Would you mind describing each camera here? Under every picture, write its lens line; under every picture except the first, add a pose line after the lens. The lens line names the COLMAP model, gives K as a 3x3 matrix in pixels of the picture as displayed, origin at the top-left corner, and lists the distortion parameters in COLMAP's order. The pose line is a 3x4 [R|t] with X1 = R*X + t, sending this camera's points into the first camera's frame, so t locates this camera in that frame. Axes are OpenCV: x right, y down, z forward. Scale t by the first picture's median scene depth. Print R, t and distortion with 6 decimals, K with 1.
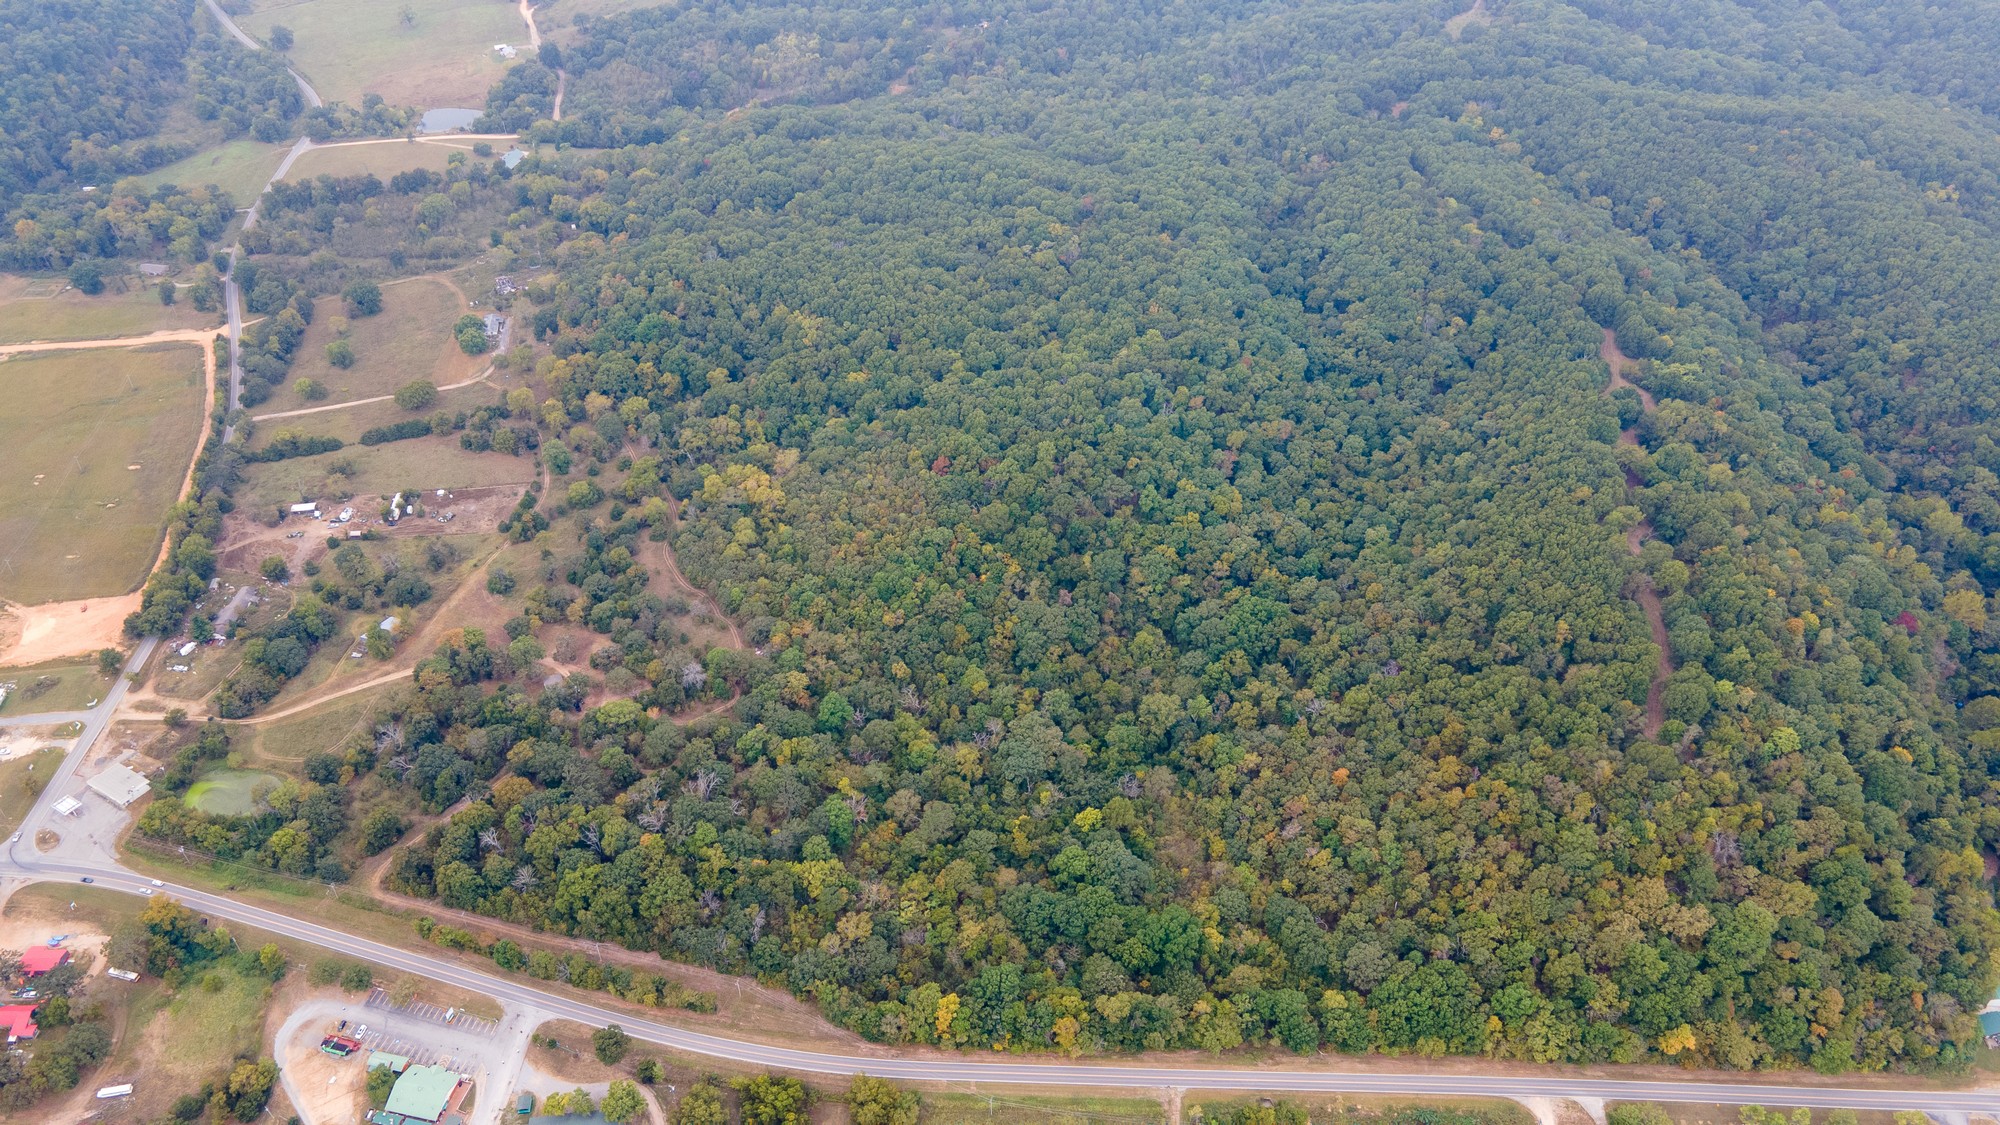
lens RADIAL K [[1471.5, 0, 1000.0], [0, 1471.5, 562.5], [0, 0, 1]] dist [0.022429, 0.043873]
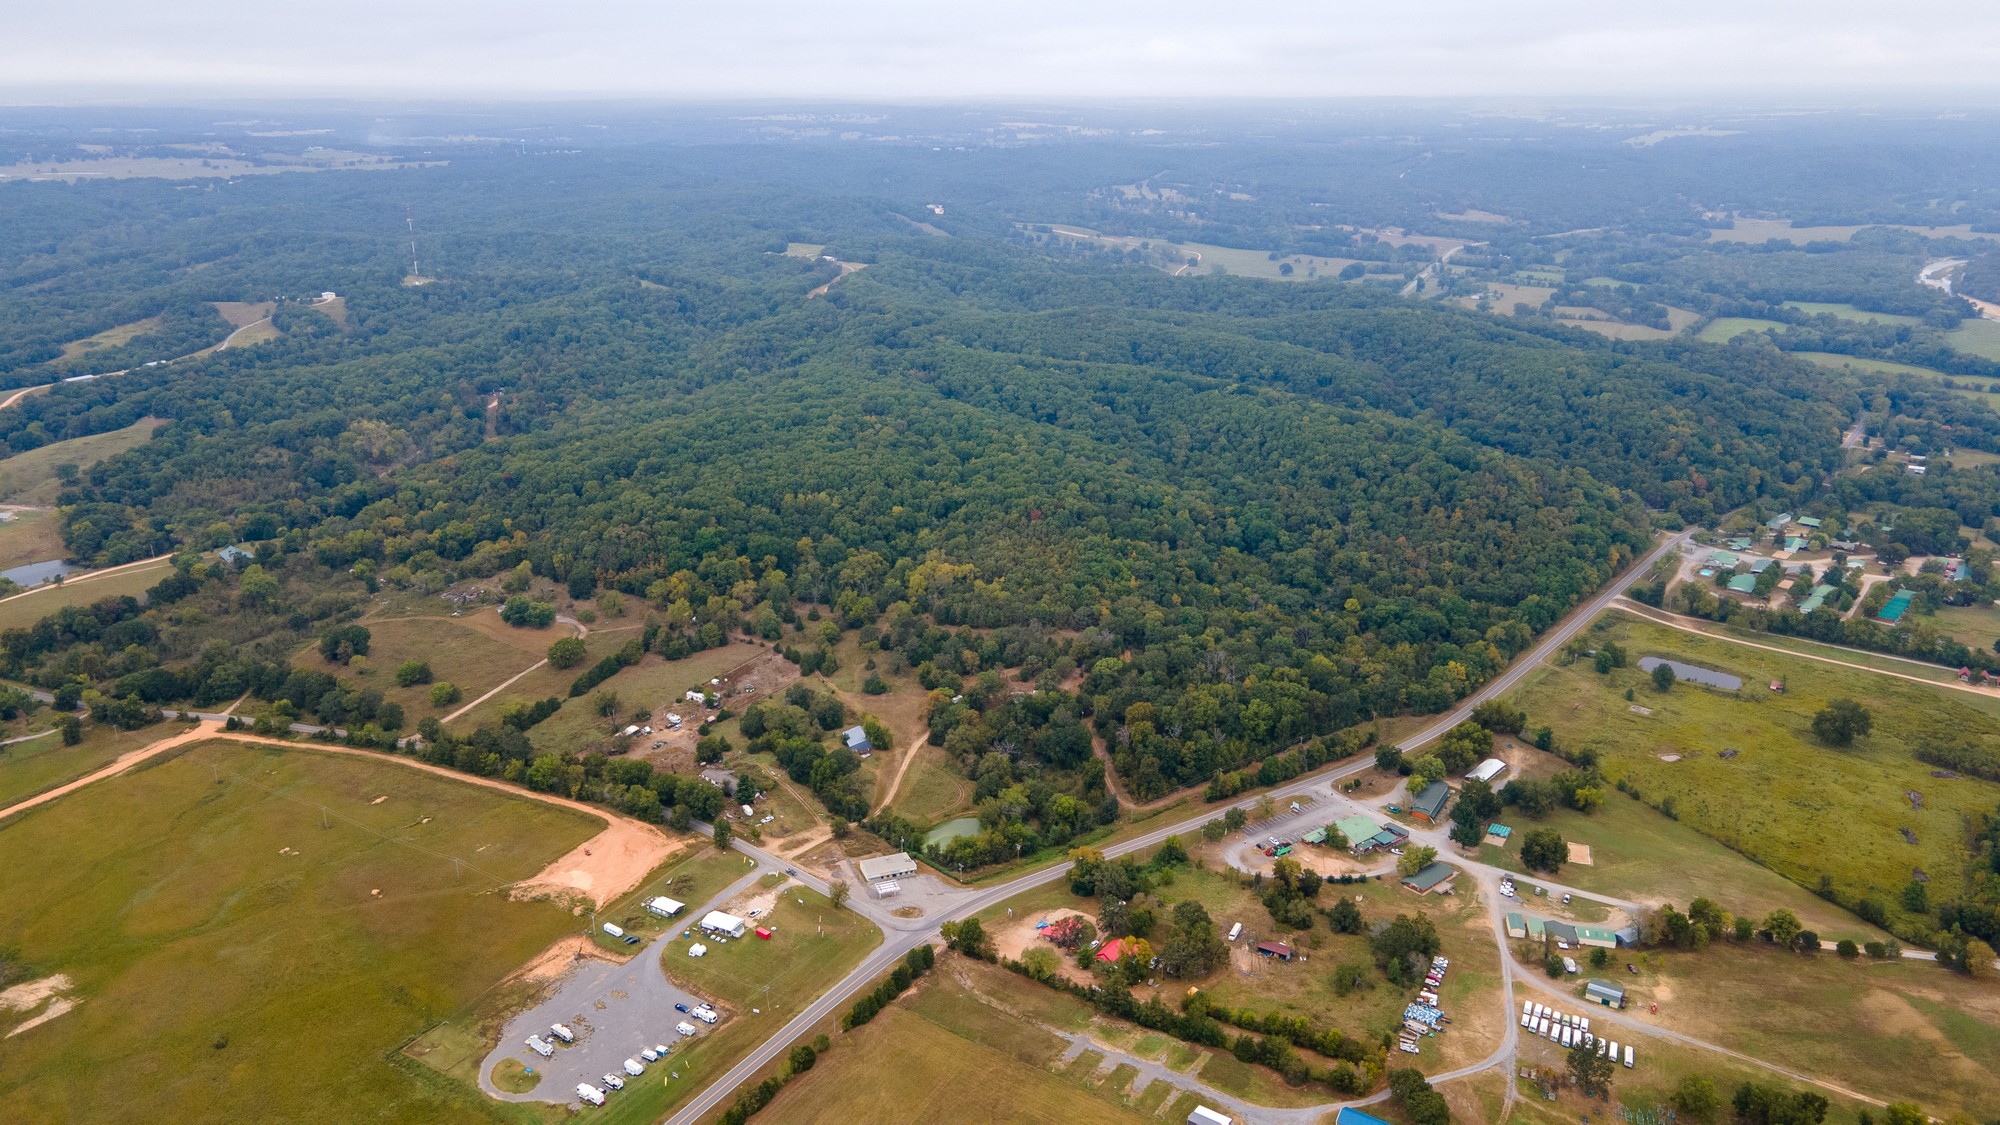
lens RADIAL K [[1471.5, 0, 1000.0], [0, 1471.5, 562.5], [0, 0, 1]] dist [0.022429, 0.043873]
pose [[0.615088, -0.257907, 0.745084, -1.079293], [0.500193, 0.858124, -0.115889, 0.109160], [-0.609486, 0.443967, 0.656825, 0.173517]]
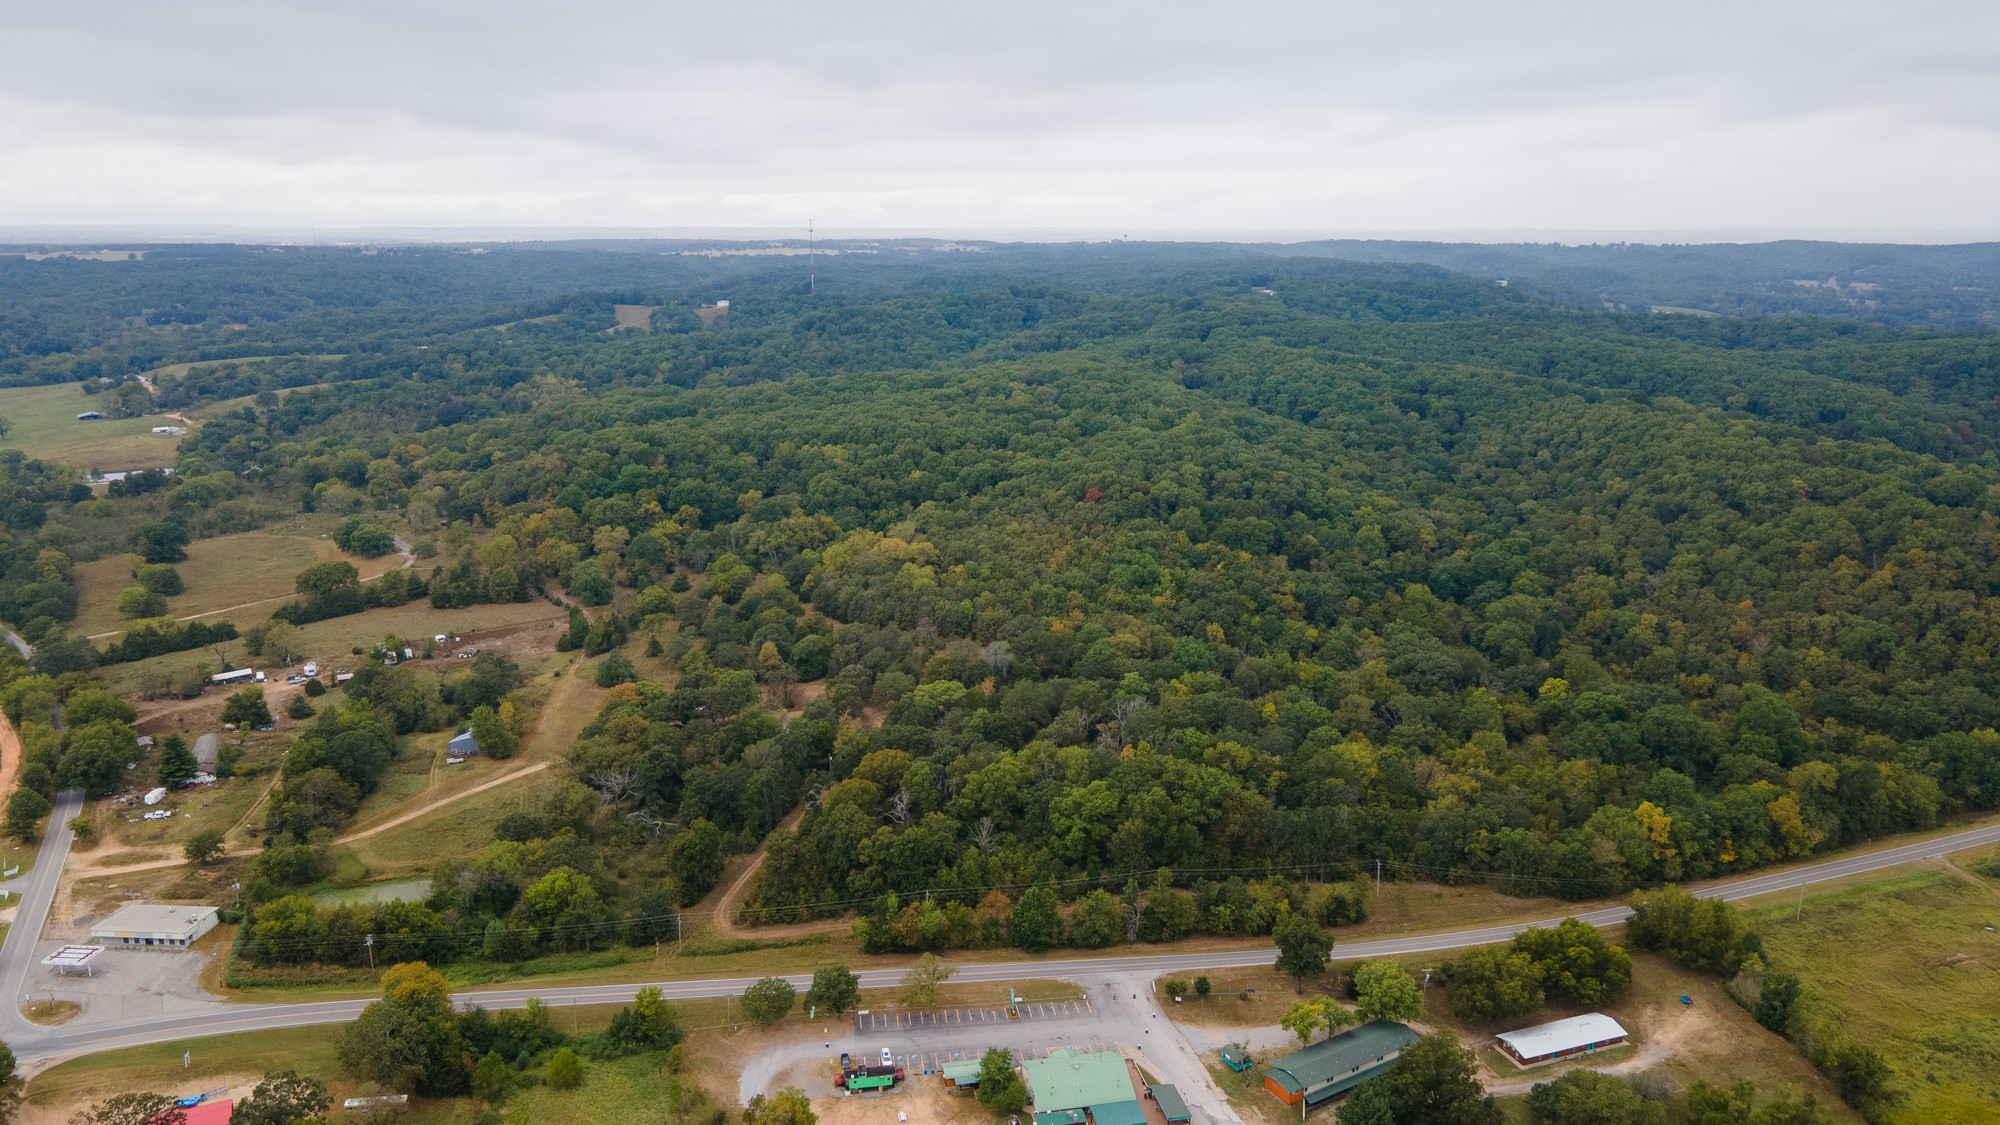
lens RADIAL K [[1504.8, 0, 1000.0], [0, 1504.8, 562.5], [0, 0, 1]] dist [0.004277, 0.049594]
pose [[0.905929, -0.097043, 0.412158, -0.455905], [0.269680, 0.882665, -0.384934, 0.287441], [-0.326442, 0.459874, 0.825803, 0.334919]]
